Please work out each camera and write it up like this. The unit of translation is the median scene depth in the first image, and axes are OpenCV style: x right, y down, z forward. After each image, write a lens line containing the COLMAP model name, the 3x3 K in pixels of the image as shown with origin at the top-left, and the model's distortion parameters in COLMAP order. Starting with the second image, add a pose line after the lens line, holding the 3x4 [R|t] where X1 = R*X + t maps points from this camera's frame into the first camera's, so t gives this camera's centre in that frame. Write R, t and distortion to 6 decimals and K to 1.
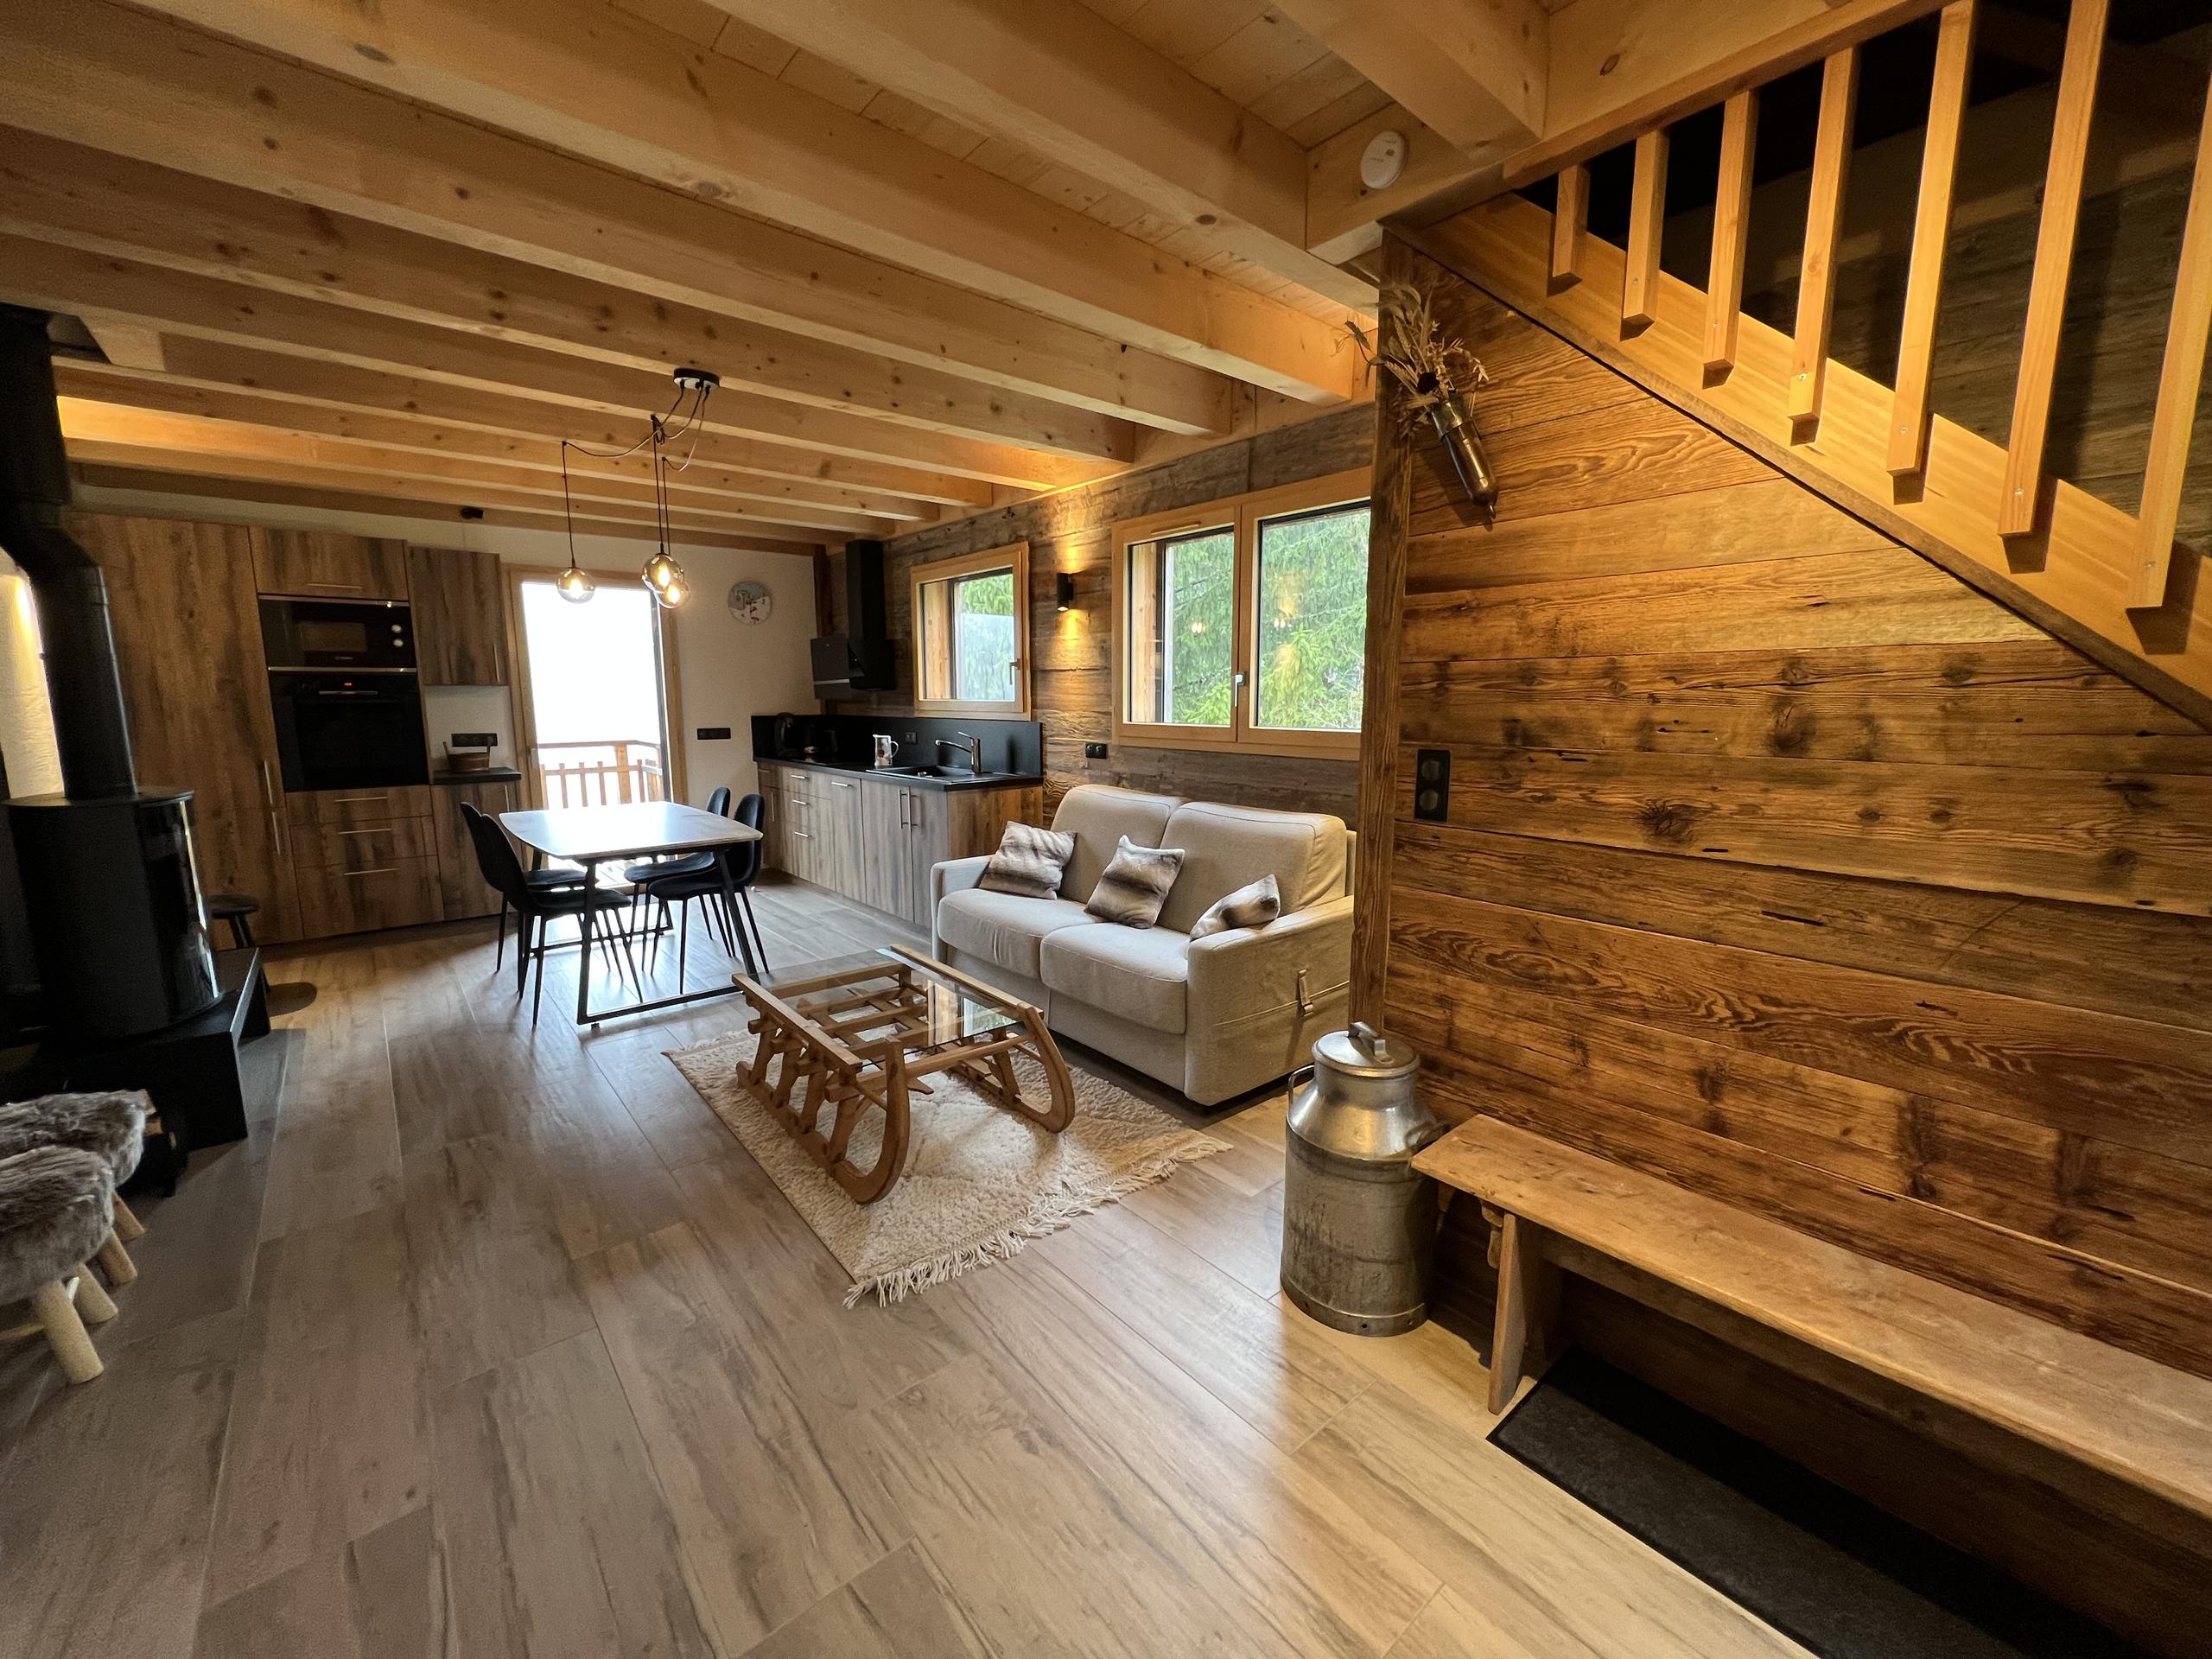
lens RADIAL K [[901.0, 0, 1110.4], [0, 901.0, 817.1], [0, 0, 1]] dist [0.000340, 0.000032]
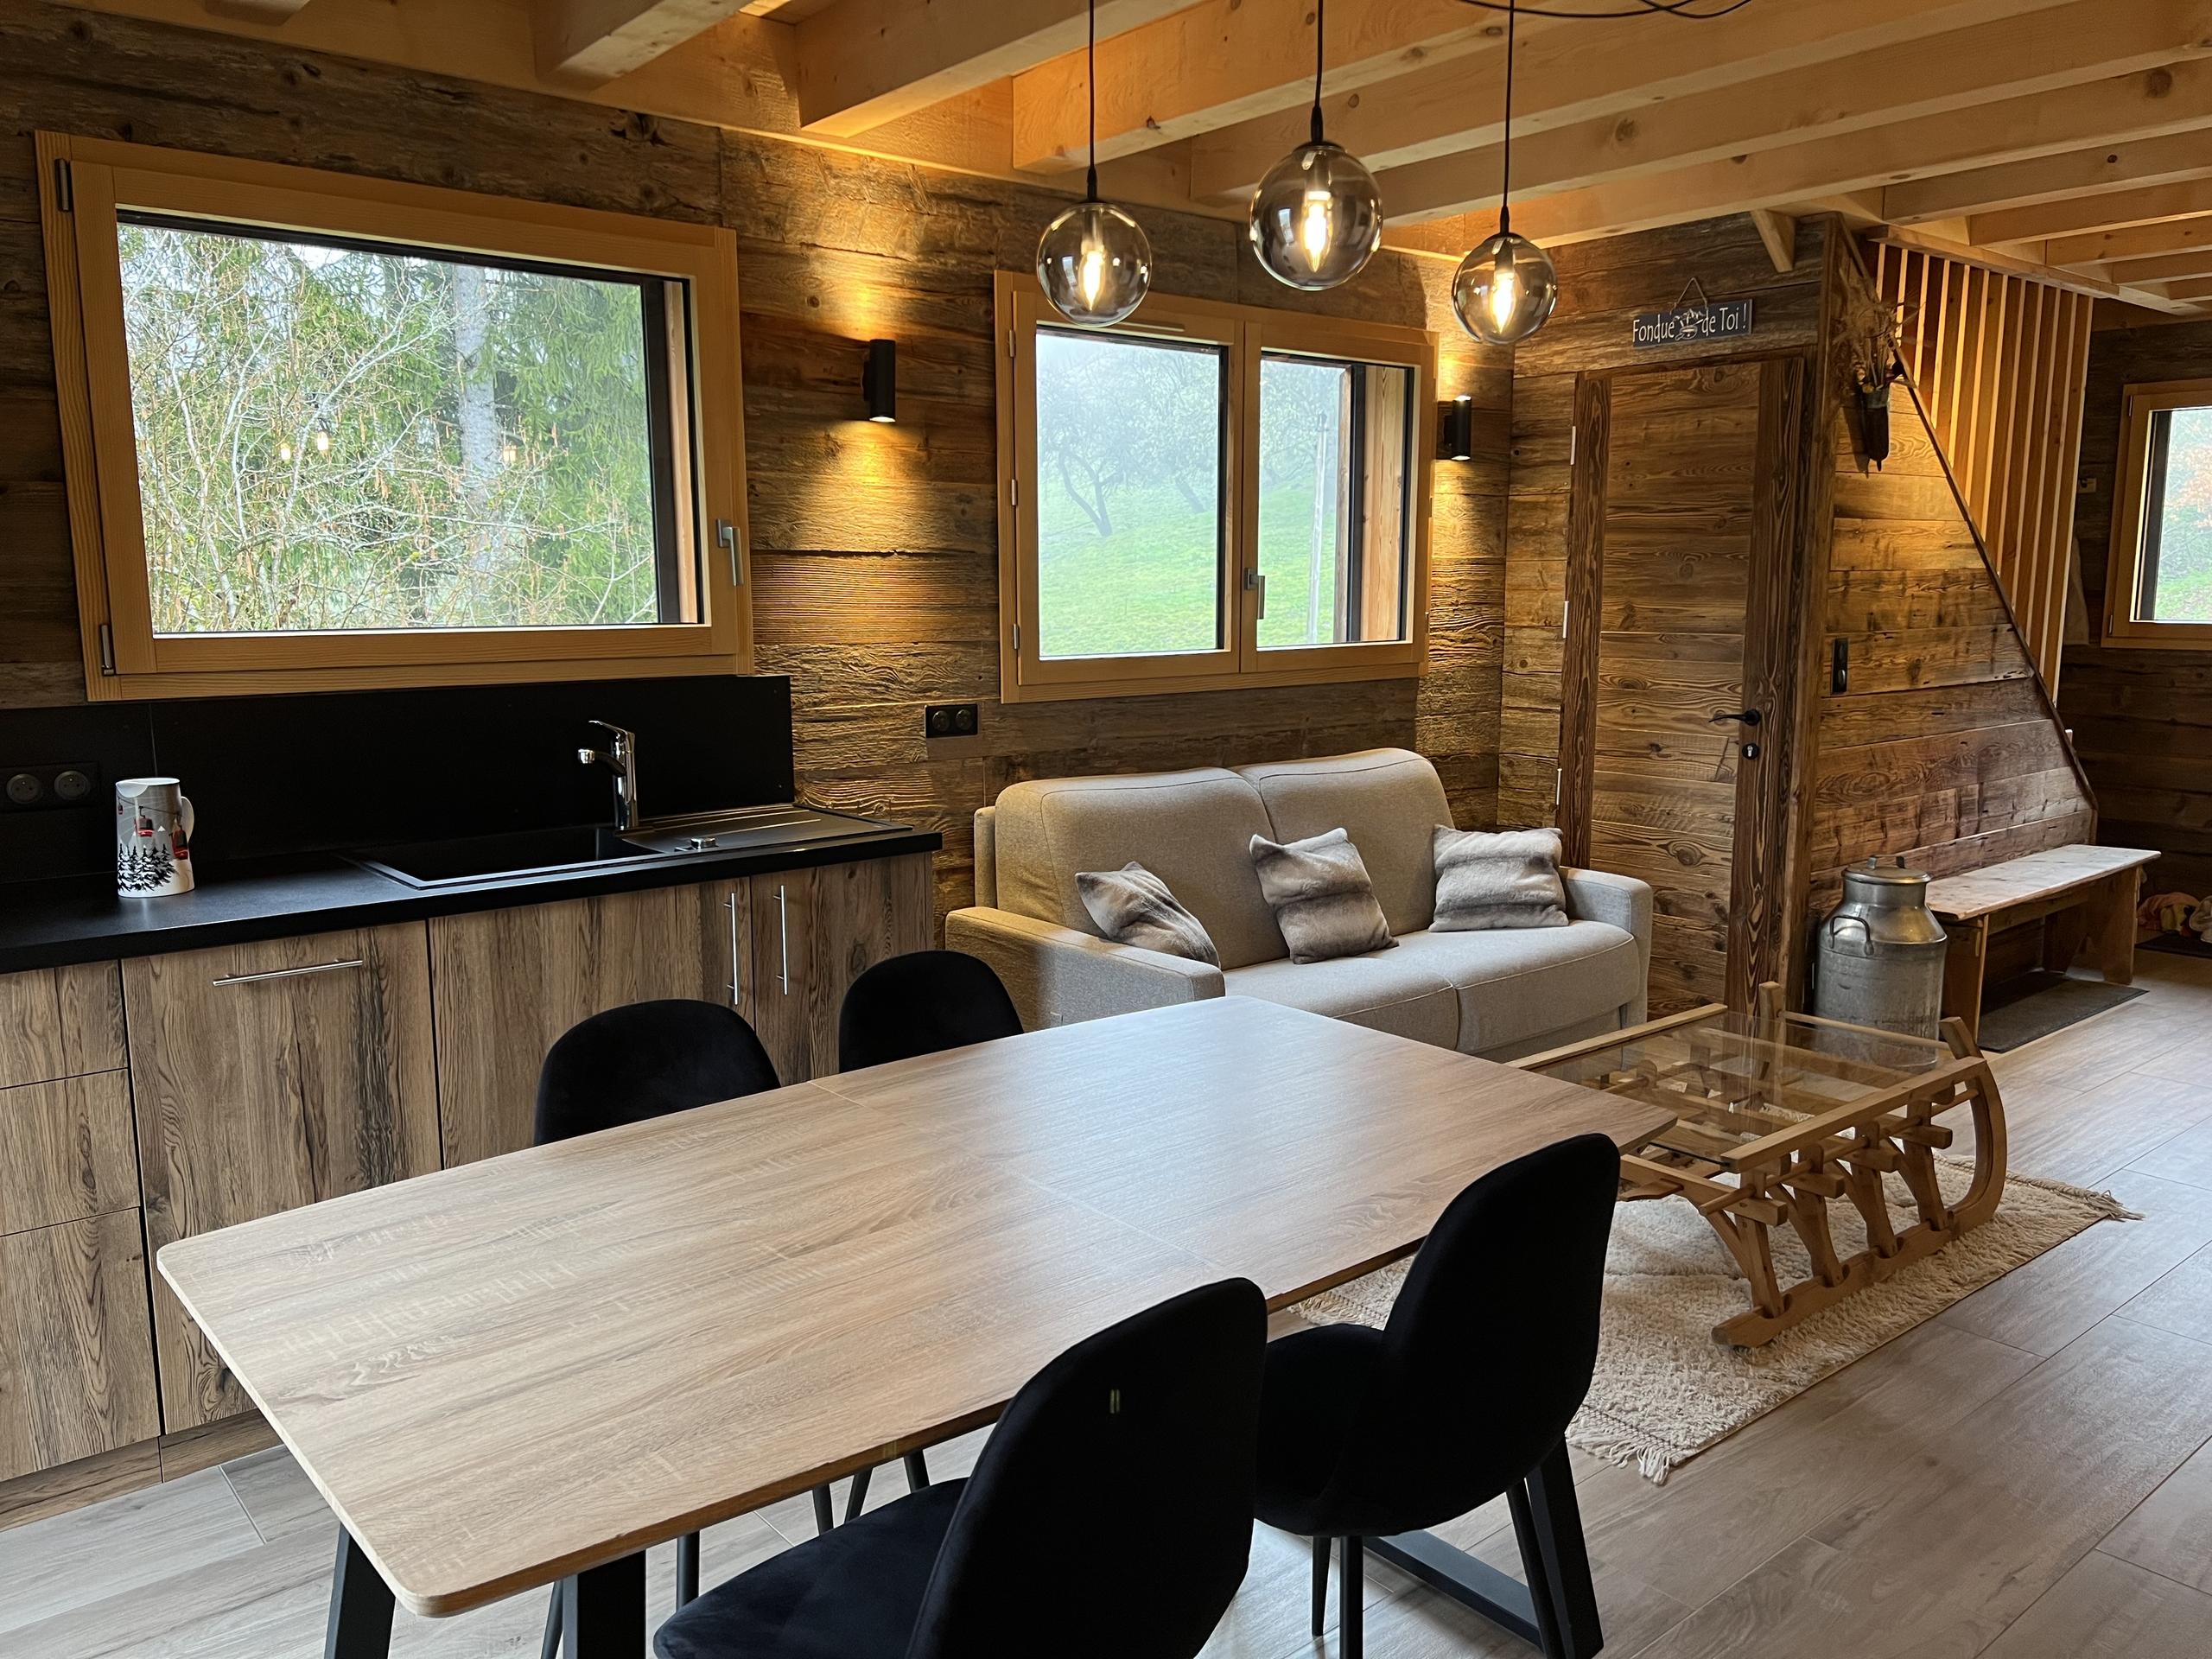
lens RADIAL K [[1659.4, 0, 1106.0], [0, 1659.4, 829.5], [0, 0, 1]] dist [0.042908, -0.005704]
pose [[0.004701, -0.147332, 0.989076, -1.084841], [0.140519, 0.979370, 0.145219, -0.158977], [-0.990067, 0.138301, 0.025307, 1.057343]]
